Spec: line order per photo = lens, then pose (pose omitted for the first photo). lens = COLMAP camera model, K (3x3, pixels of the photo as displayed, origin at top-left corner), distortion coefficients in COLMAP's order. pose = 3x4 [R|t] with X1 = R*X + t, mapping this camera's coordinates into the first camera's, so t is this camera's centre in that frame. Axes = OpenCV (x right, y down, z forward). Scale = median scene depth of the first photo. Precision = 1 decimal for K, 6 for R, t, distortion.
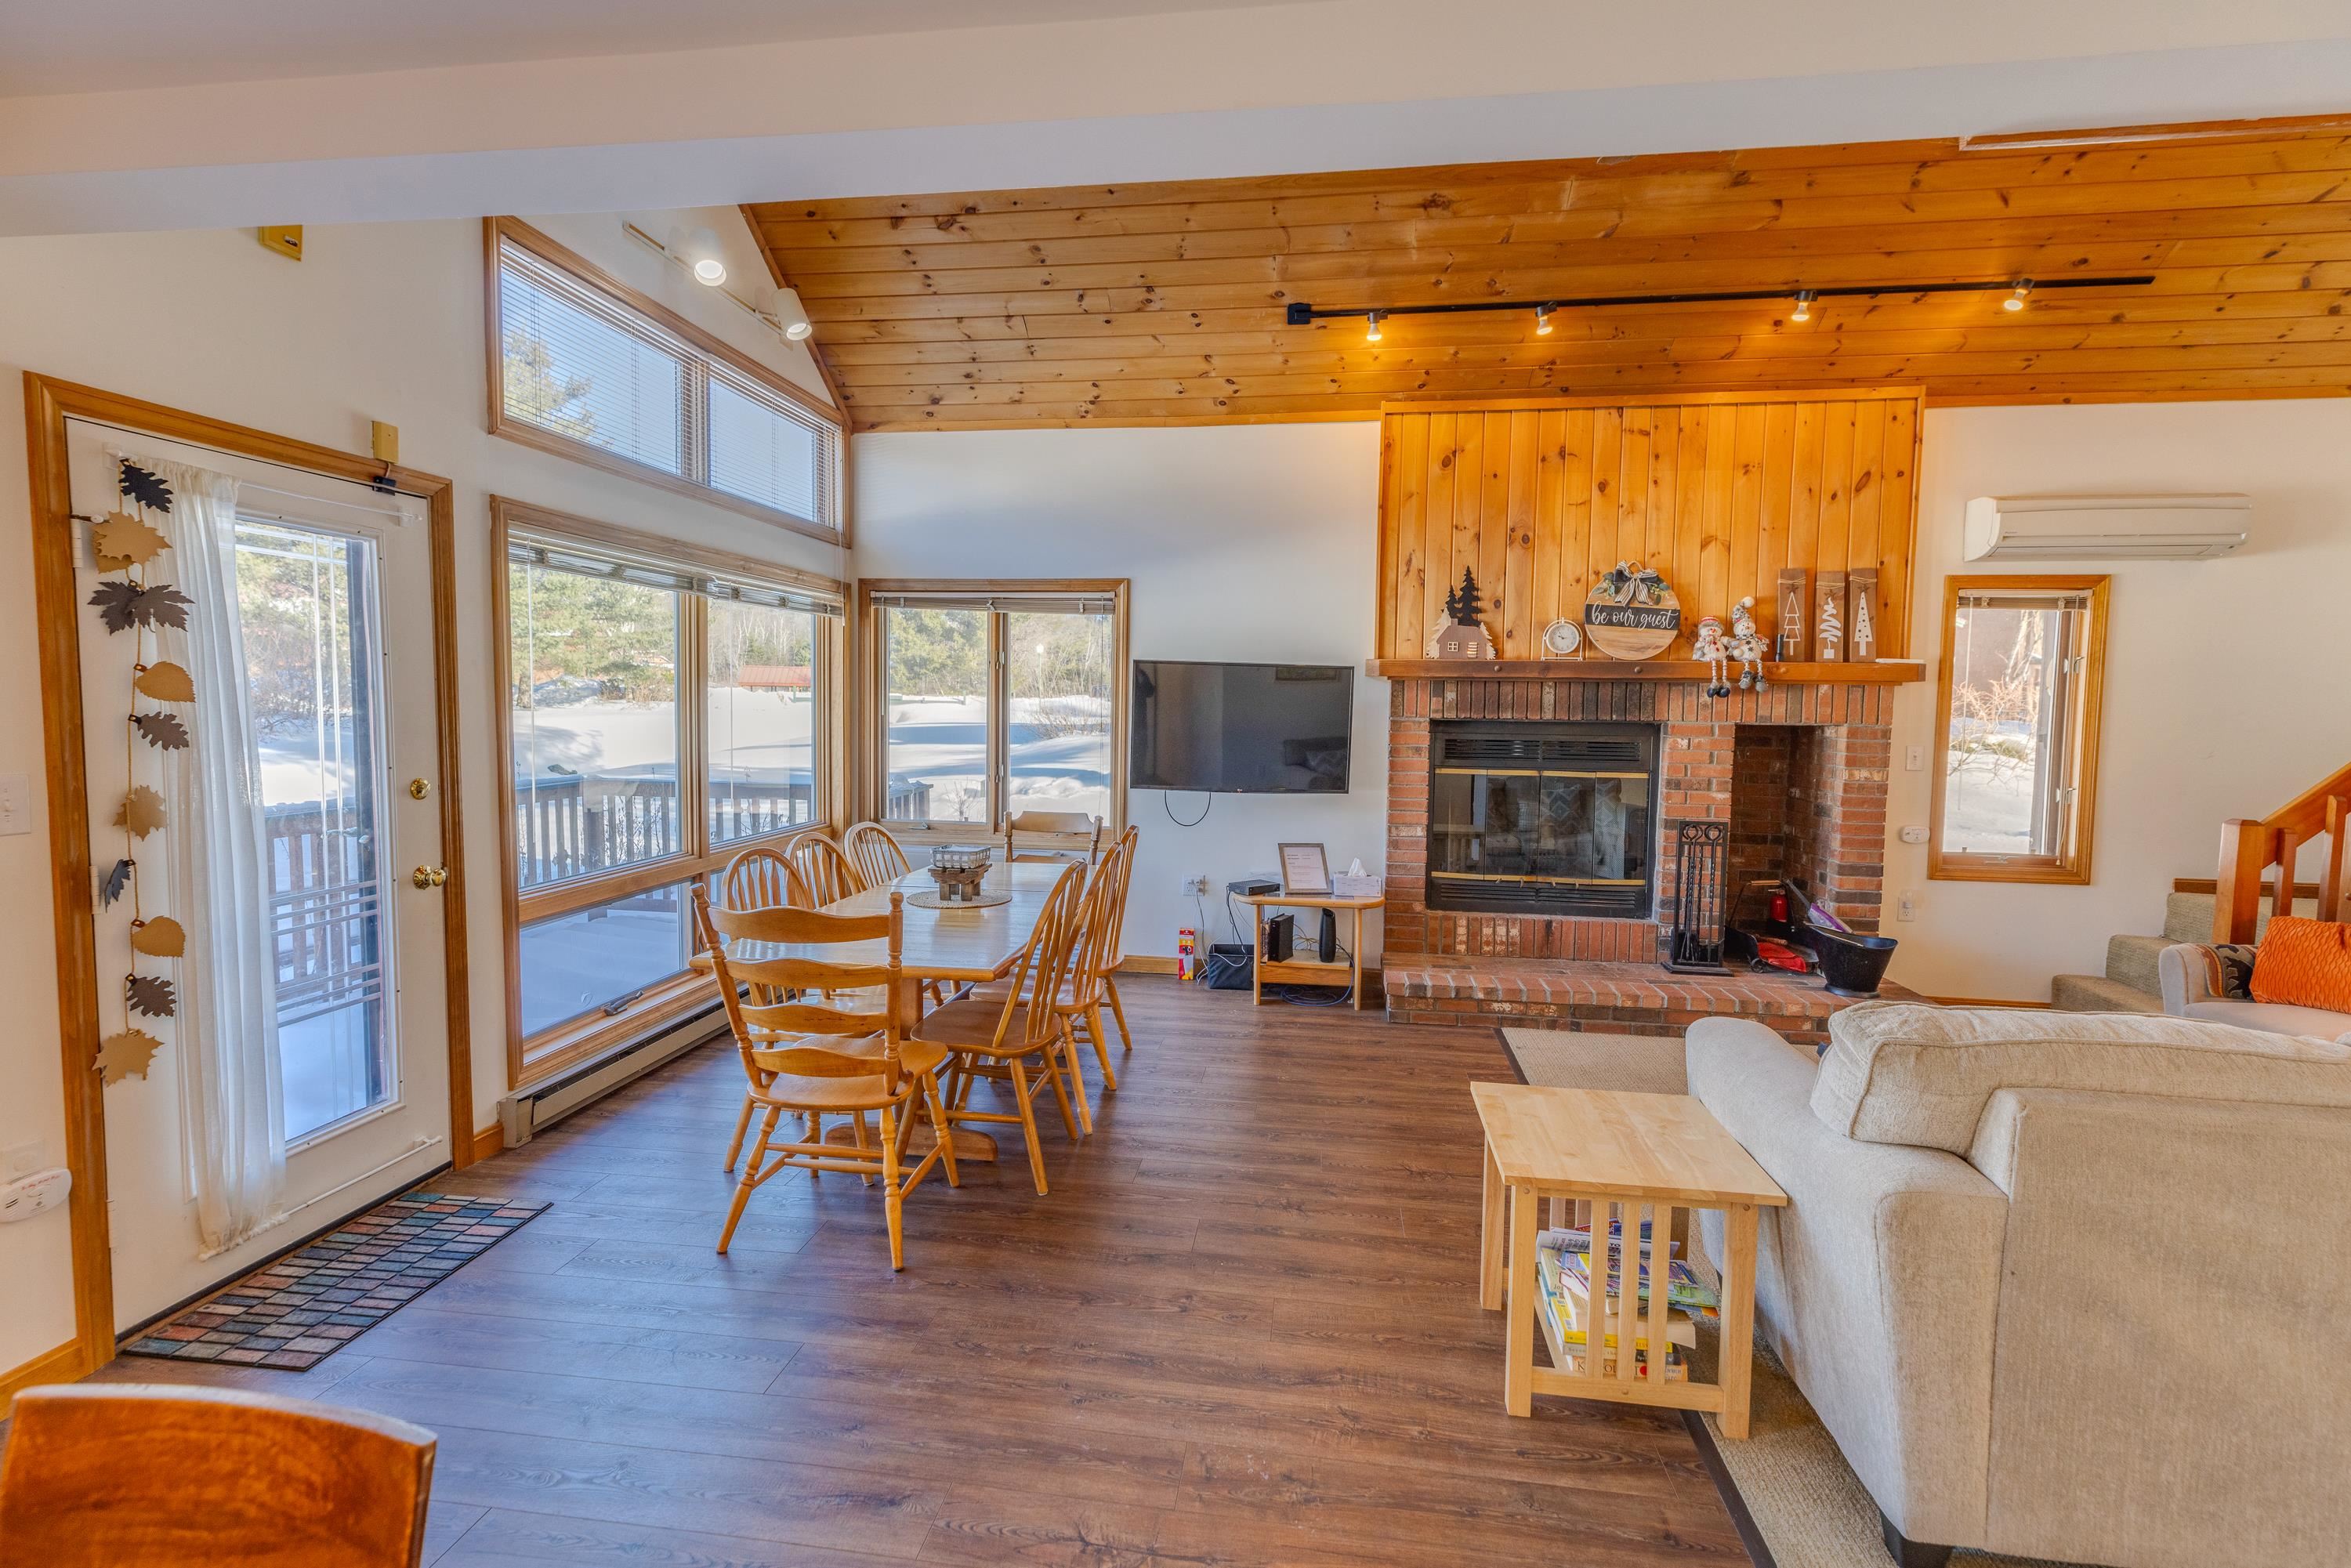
lens RADIAL K [[1055.4, 0, 1169.0], [0, 1055.4, 767.5], [0, 0, 1]] dist [-0.000793, -0.000114]
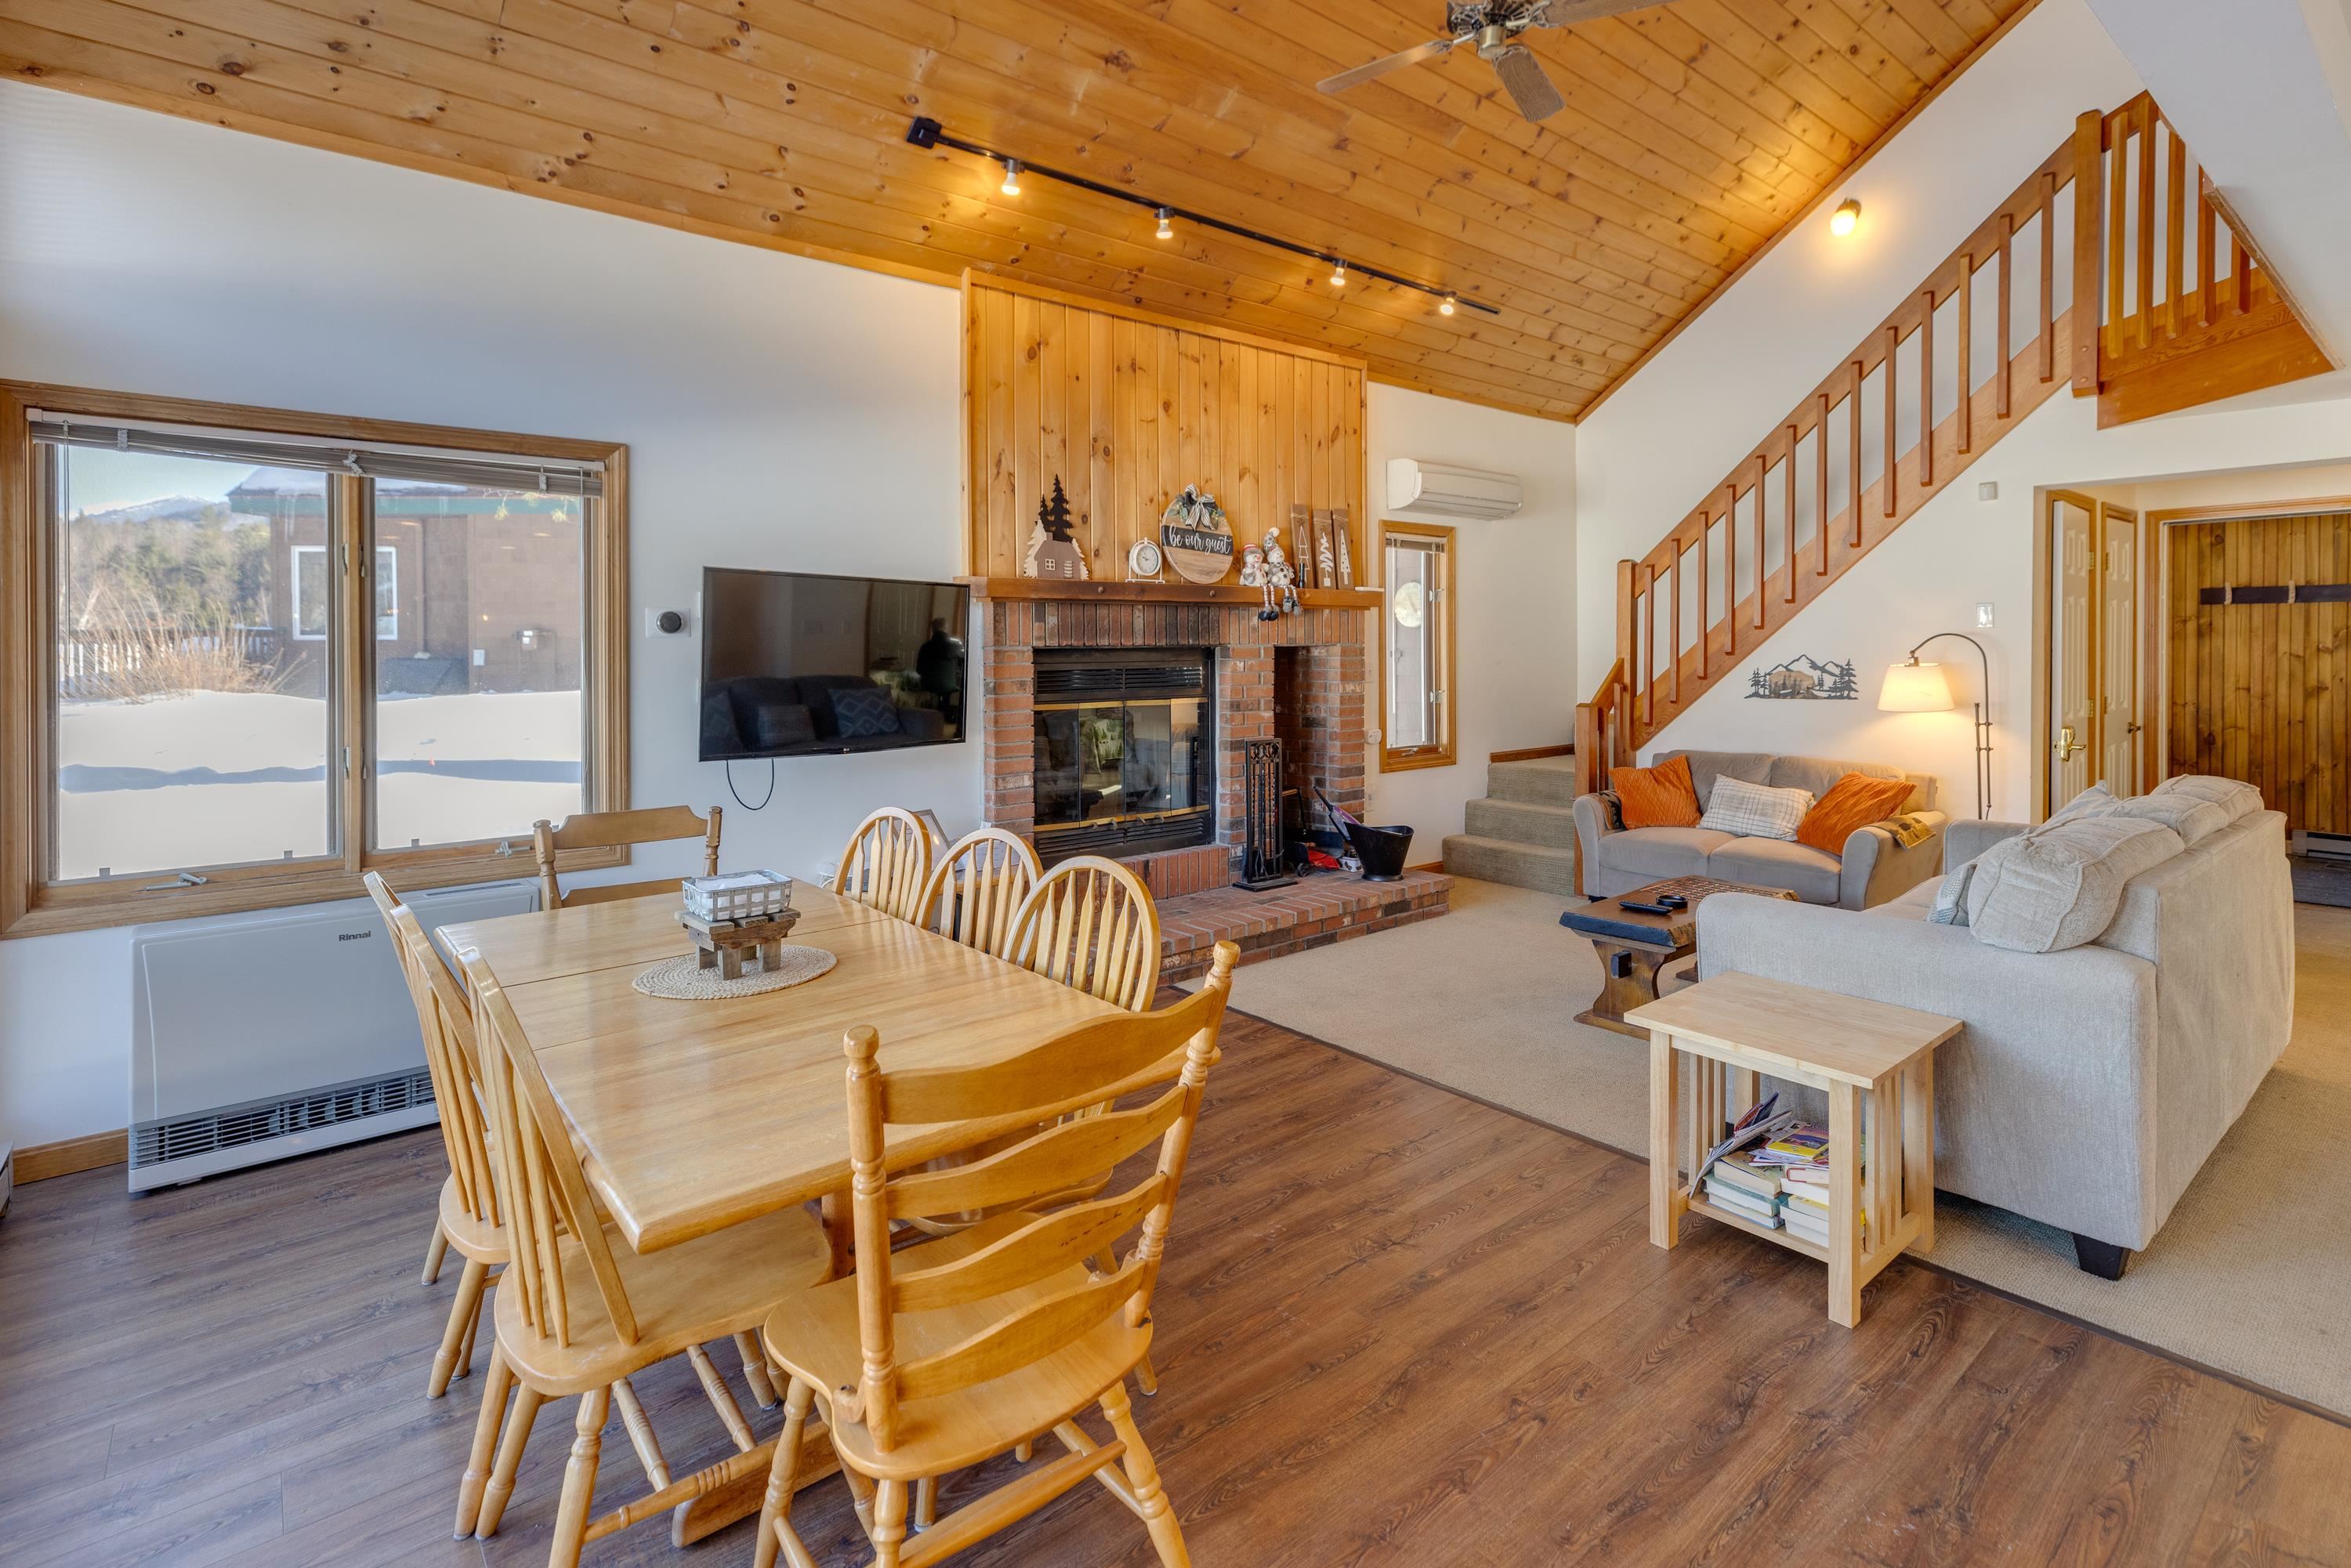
lens RADIAL K [[1126.4, 0, 1201.8], [0, 1126.4, 657.6], [0, 0, 1]] dist [-0.000691, -0.000035]
pose [[0.659461, -0.026685, 0.751265, -0.364655], [0.061703, 0.997919, -0.018717, -0.012769], [-0.749202, 0.058699, 0.659735, 0.306234]]
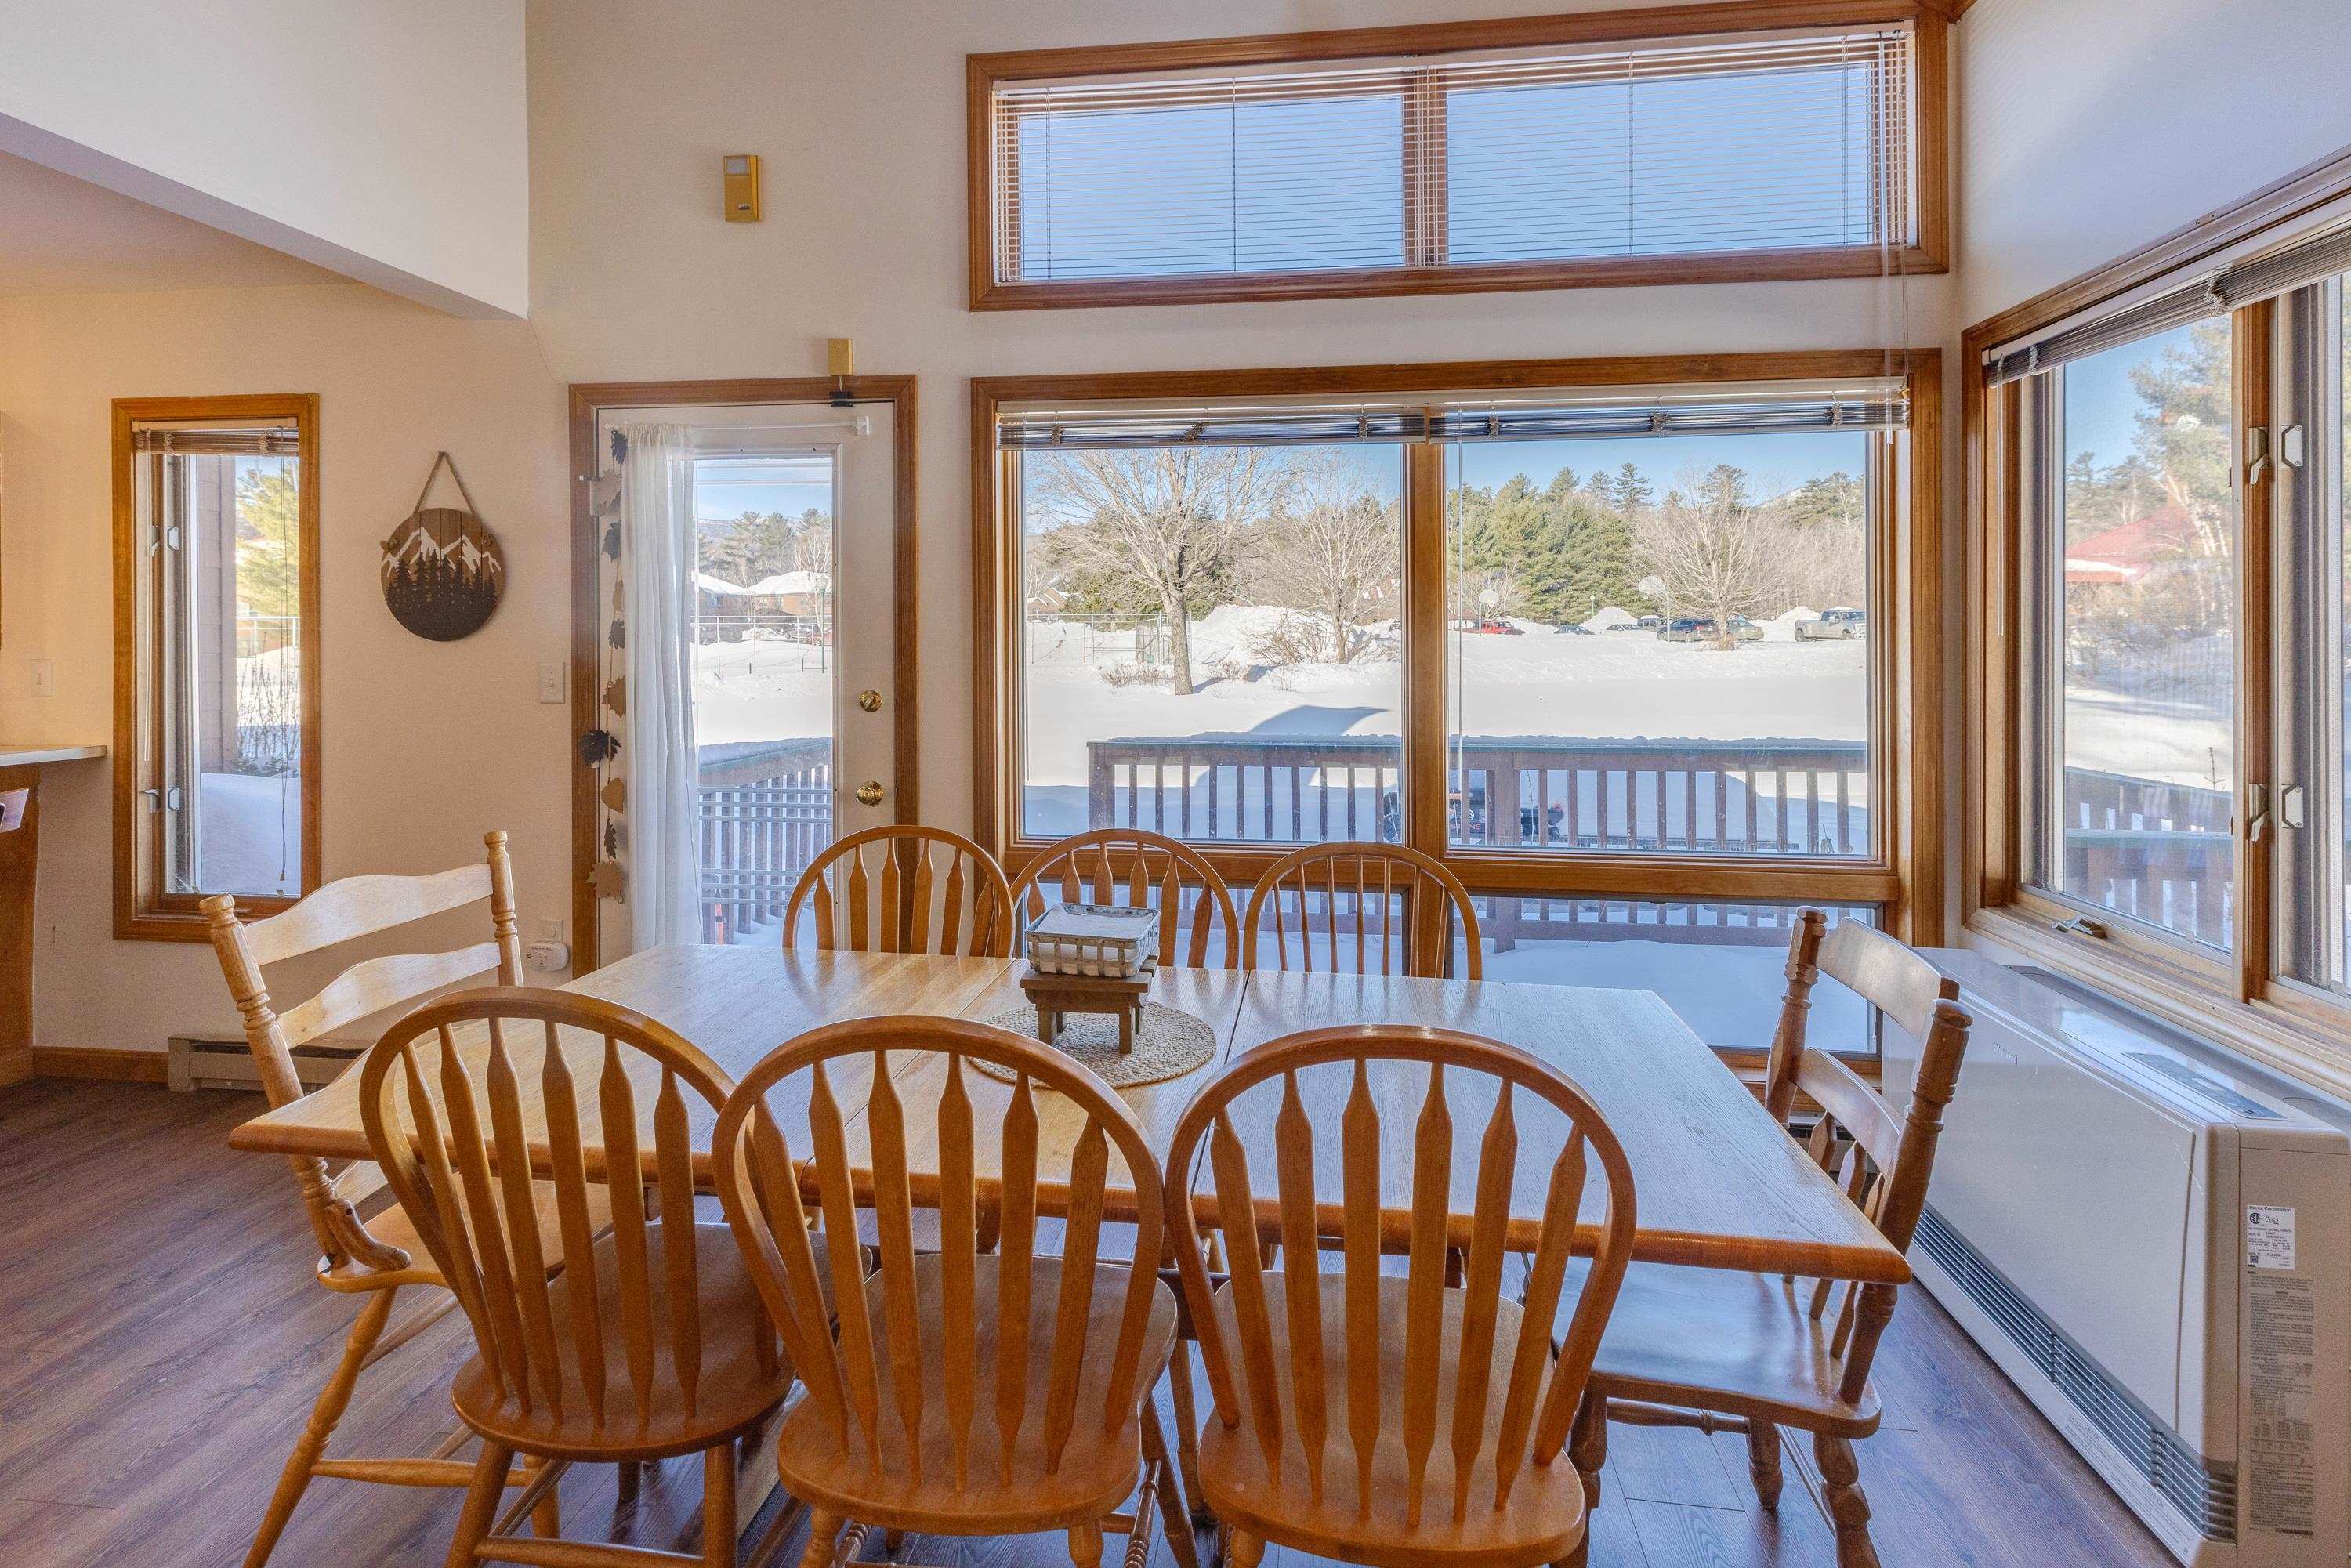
lens RADIAL K [[1093.8, 0, 1193.2], [0, 1093.8, 639.2], [0, 0, 1]] dist [0.000895, 0.000056]
pose [[0.023560, -0.015035, -0.999609, 0.179845], [-0.065337, 0.997726, -0.016547, -0.024082], [0.997585, 0.065701, 0.022525, 0.768652]]
